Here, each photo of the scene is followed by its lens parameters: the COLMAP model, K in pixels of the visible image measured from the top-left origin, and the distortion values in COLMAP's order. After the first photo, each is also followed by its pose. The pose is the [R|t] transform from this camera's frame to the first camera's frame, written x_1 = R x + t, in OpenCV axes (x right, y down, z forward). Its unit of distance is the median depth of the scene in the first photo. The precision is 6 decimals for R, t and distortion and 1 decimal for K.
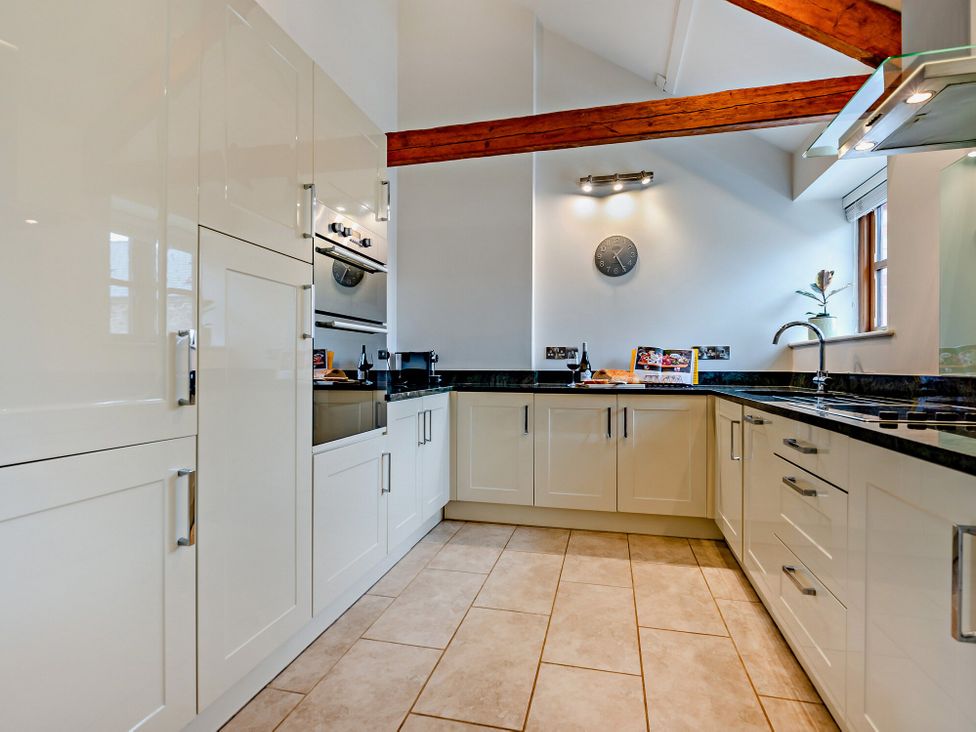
lens RADIAL K [[486.1, 0, 482.9], [0, 486.1, 373.9], [0, 0, 1]] dist [-0.009385, 0.001048]
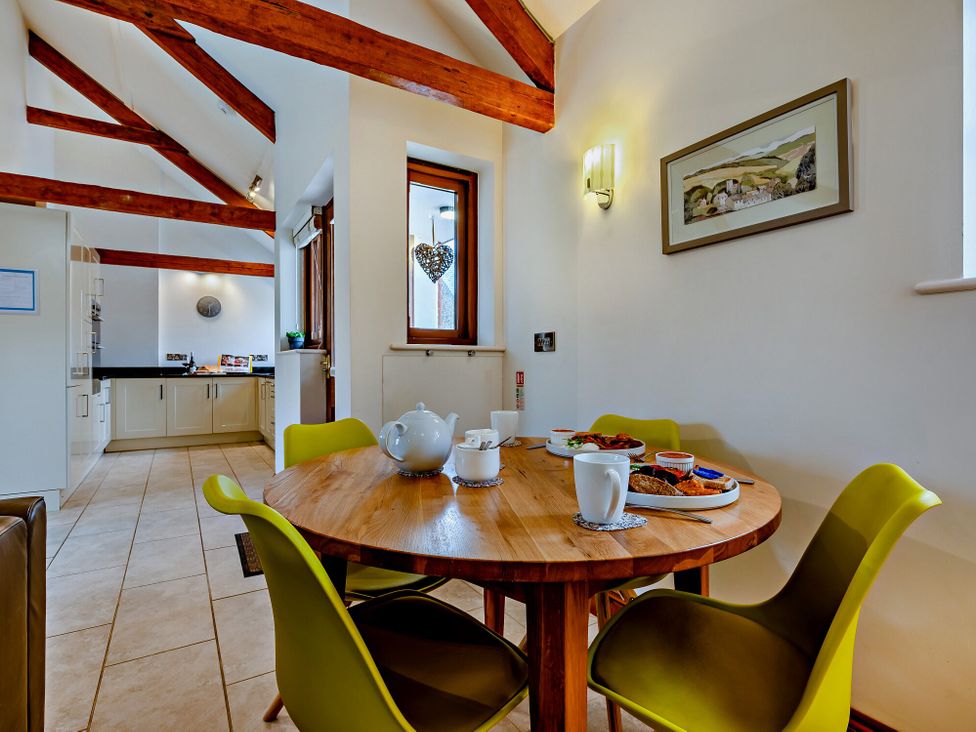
lens RADIAL K [[486.1, 0, 483.1], [0, 486.1, 363.3], [0, 0, 1]] dist [-0.009385, 0.001048]
pose [[0.679533, 0.000855, 0.733645, -0.425163], [0.016762, 0.999720, -0.016691, 0.032359], [-0.733454, 0.023640, 0.679328, -1.174390]]
